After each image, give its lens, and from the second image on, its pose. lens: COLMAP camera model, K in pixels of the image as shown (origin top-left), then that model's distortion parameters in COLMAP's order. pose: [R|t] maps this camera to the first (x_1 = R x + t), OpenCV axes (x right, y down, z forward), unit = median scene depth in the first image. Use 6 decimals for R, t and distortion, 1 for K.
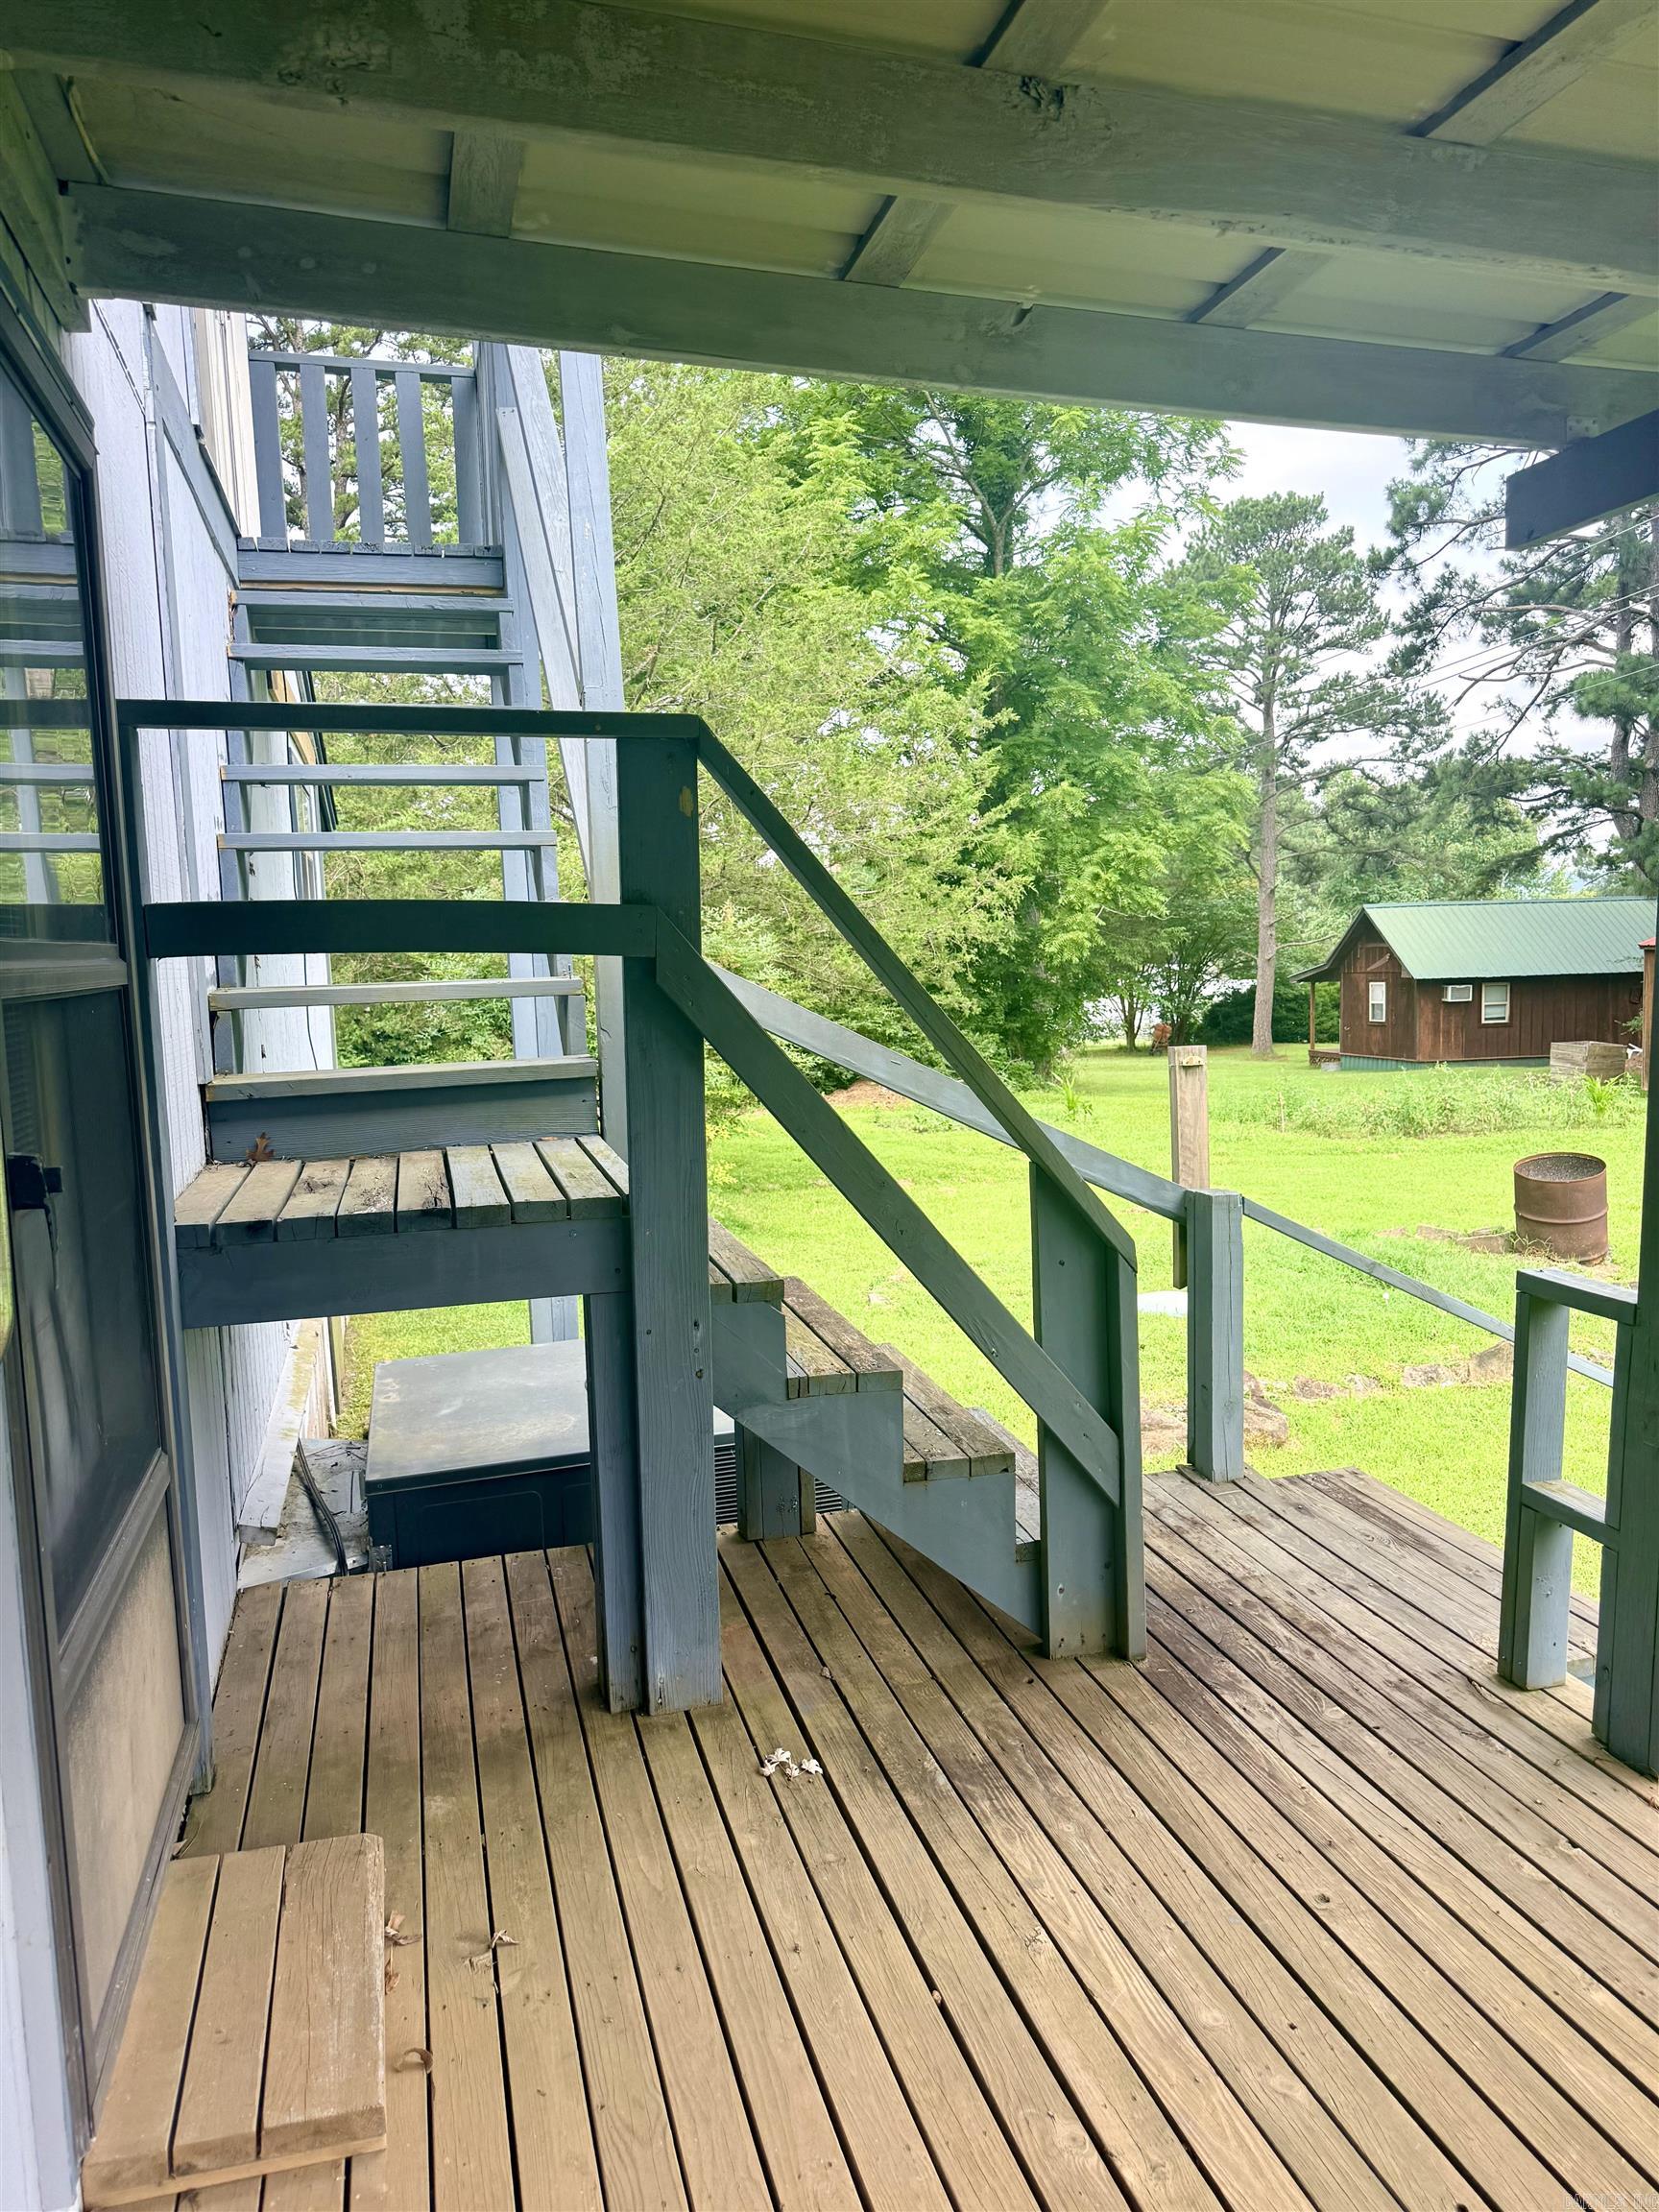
lens RADIAL K [[1547.6, 0, 822.6], [0, 1547.6, 1116.1], [0, 0, 1]] dist [0.142891, -0.275977]
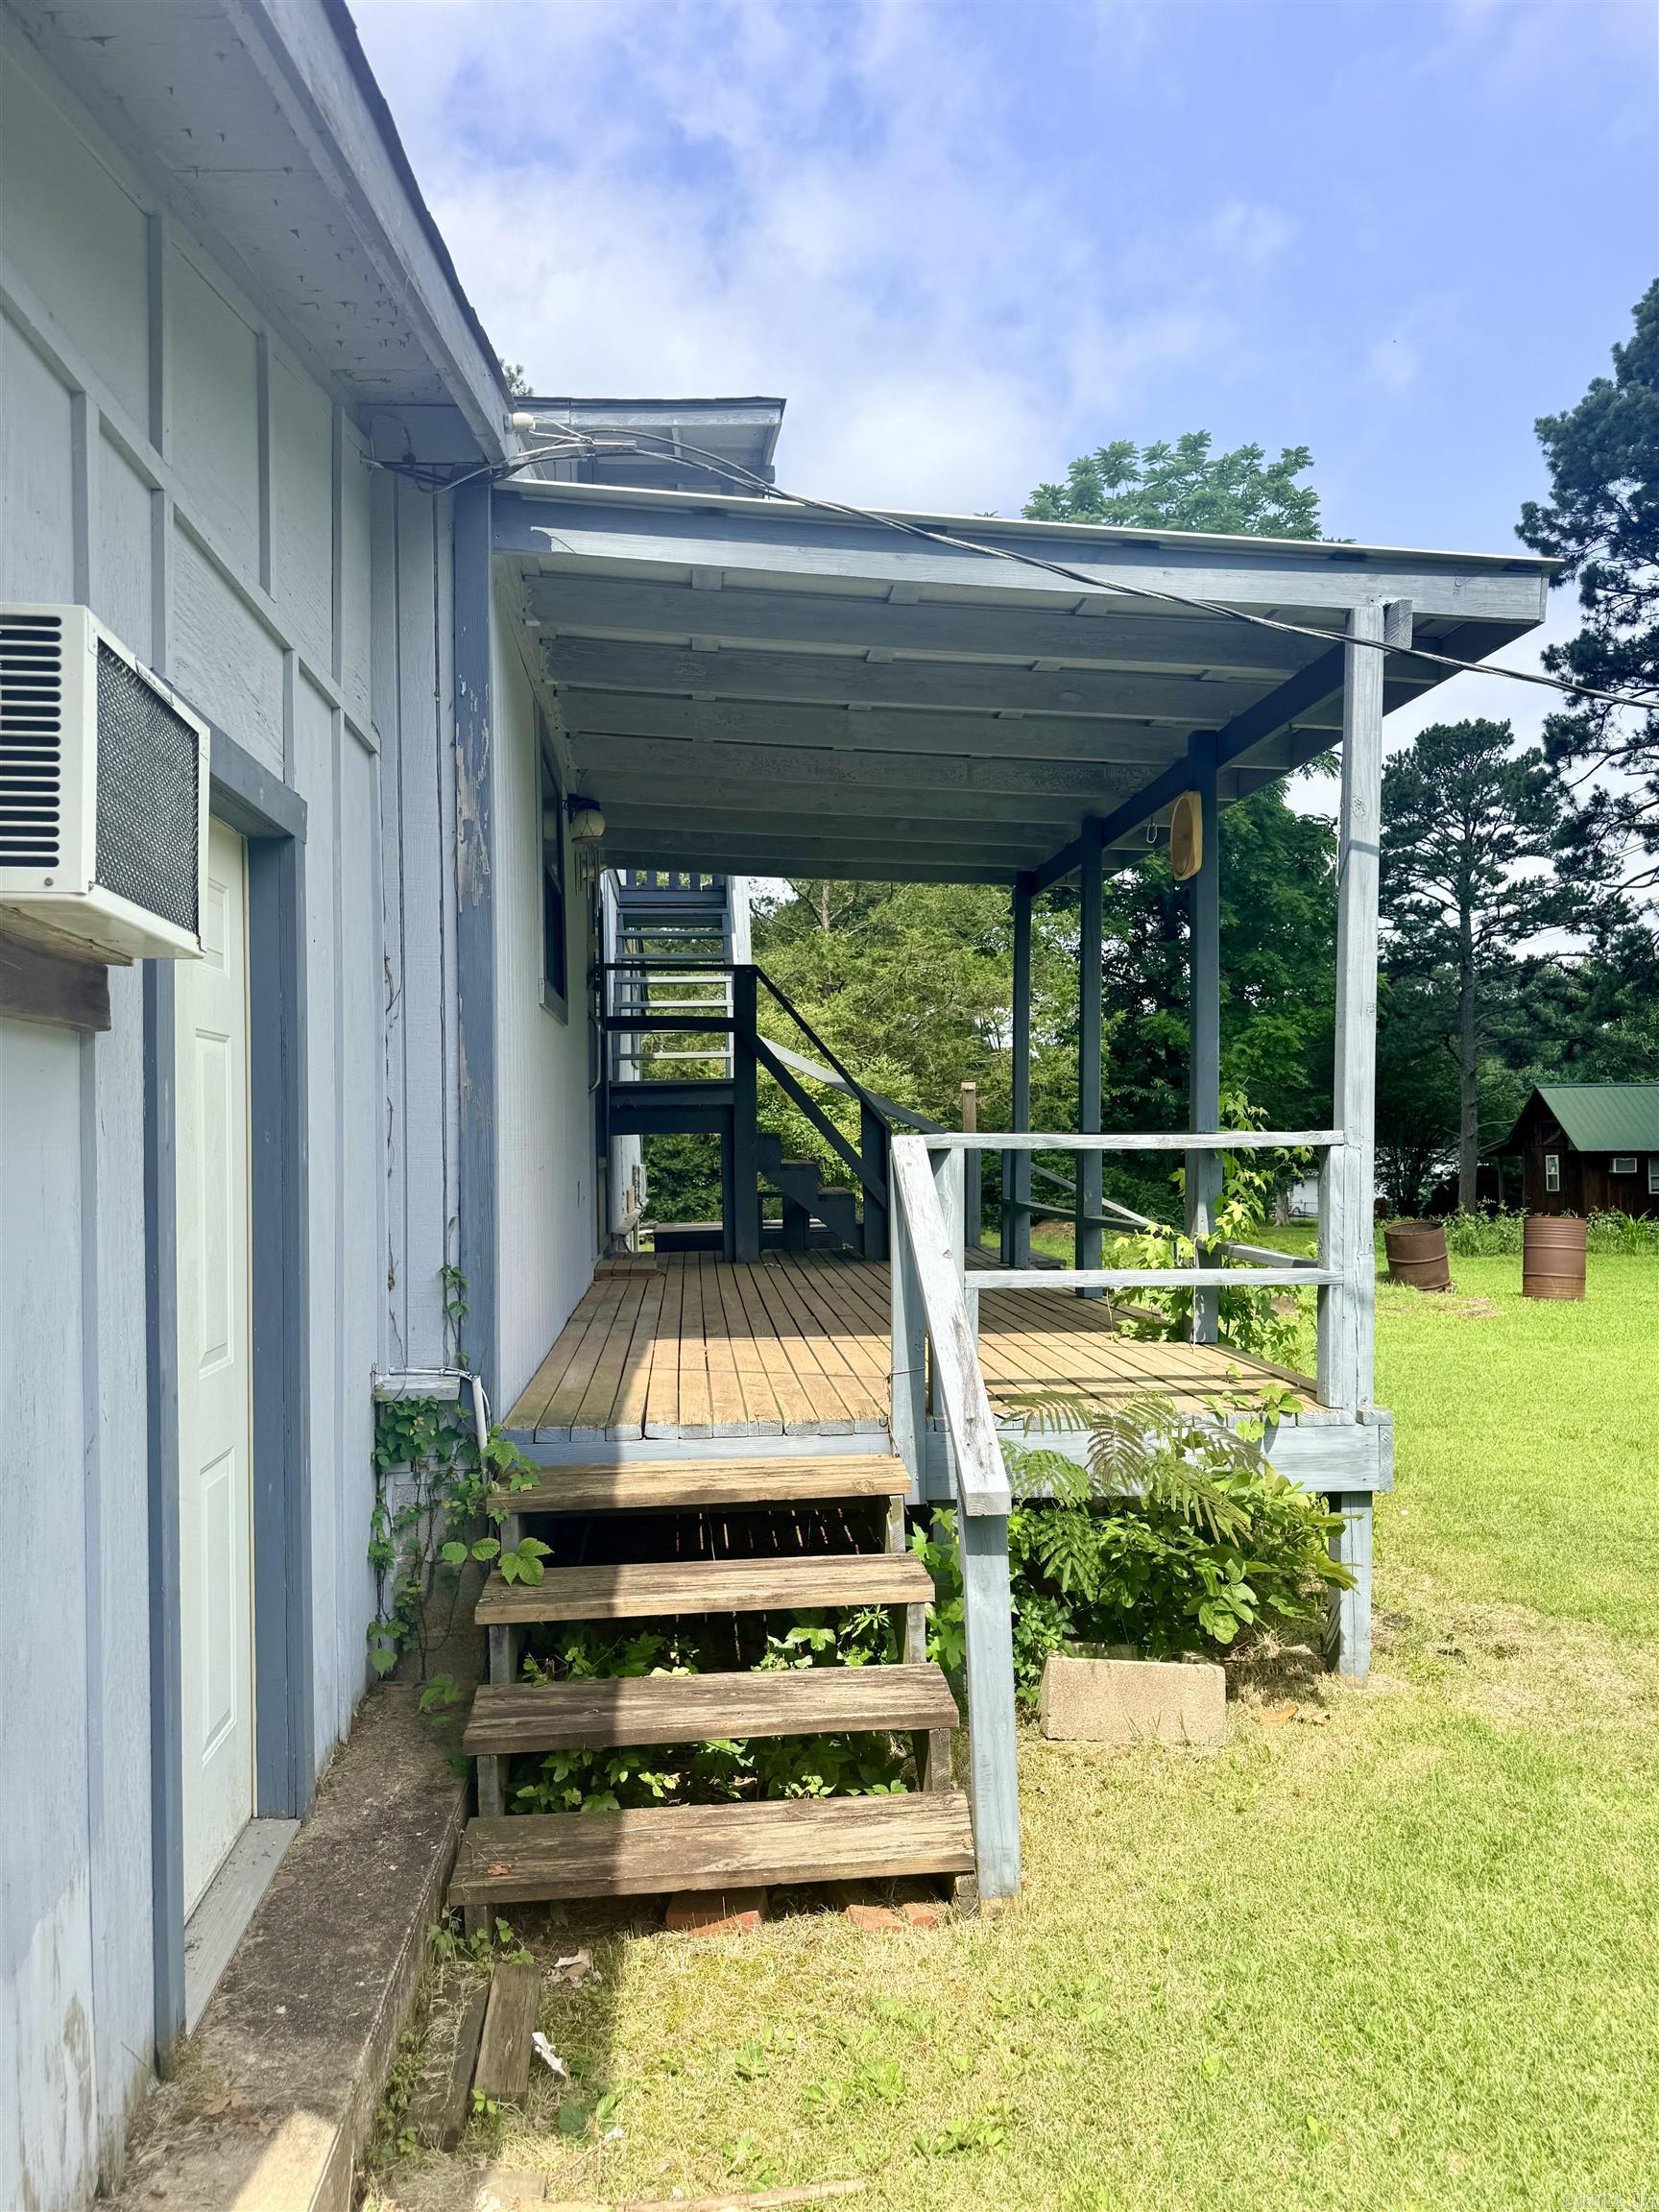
lens RADIAL K [[1547.6, 0, 822.6], [0, 1547.6, 1116.1], [0, 0, 1]] dist [0.142891, -0.275977]
pose [[0.984575, 0.012946, -0.174481, 0.047396], [-0.033788, 0.992555, -0.117015, 0.033843], [0.171667, 0.121105, 0.977683, -0.163491]]
